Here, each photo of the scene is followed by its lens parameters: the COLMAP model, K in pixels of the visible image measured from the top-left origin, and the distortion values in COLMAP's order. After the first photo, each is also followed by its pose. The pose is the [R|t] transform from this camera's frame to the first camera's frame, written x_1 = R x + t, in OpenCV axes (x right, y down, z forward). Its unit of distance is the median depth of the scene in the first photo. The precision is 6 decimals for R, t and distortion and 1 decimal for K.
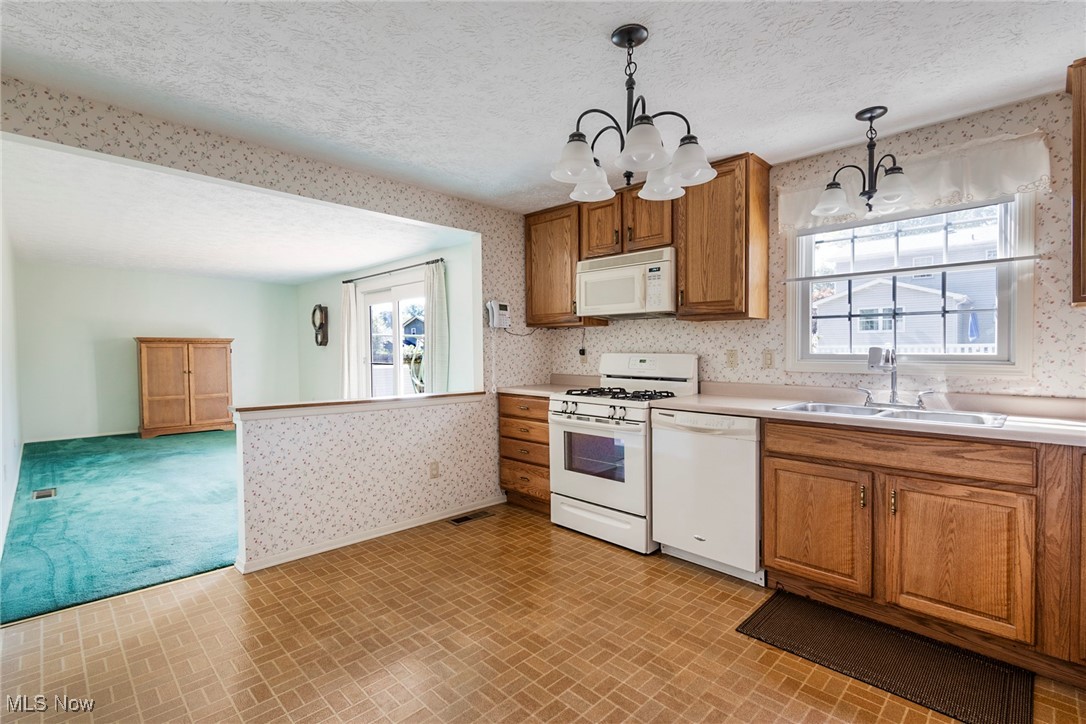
lens RADIAL K [[493.5, 0, 536.3], [0, 493.5, 359.2], [0, 0, 1]] dist [0.003718, -0.002446]
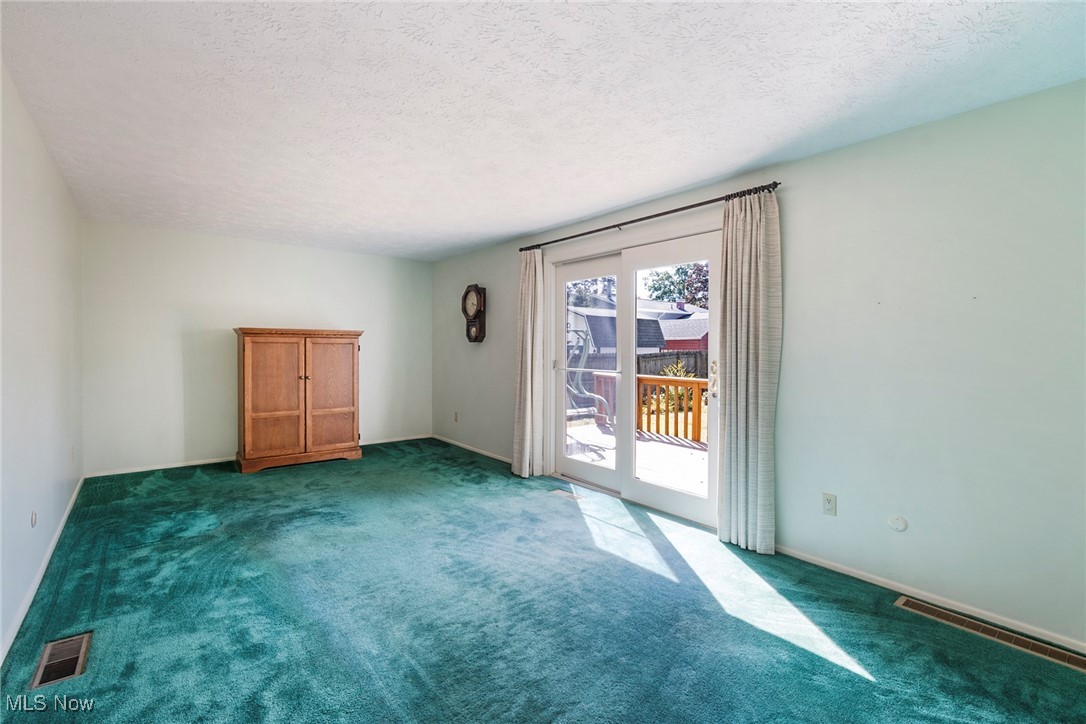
lens RADIAL K [[493.5, 0, 552.3], [0, 493.5, 344.8], [0, 0, 1]] dist [0.003718, -0.002446]
pose [[0.995262, 0.009420, -0.096773, -0.297050], [-0.011763, 0.999651, -0.023668, -0.008875], [0.096517, 0.024694, 0.995025, 0.344635]]
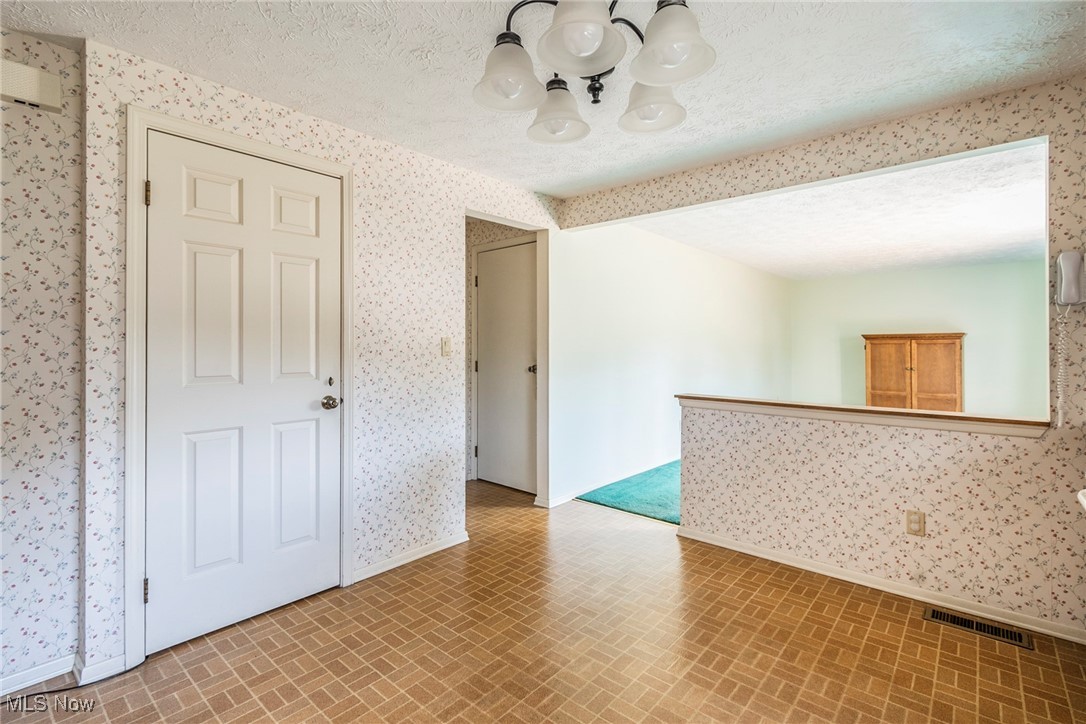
lens RADIAL K [[493.5, 0, 551.4], [0, 493.5, 347.0], [0, 0, 1]] dist [0.003718, -0.002446]
pose [[0.089354, -0.000783, -0.996000, 0.212556], [-0.015743, 0.999874, -0.002198, -0.004004], [0.995875, 0.015877, 0.089330, 0.219246]]
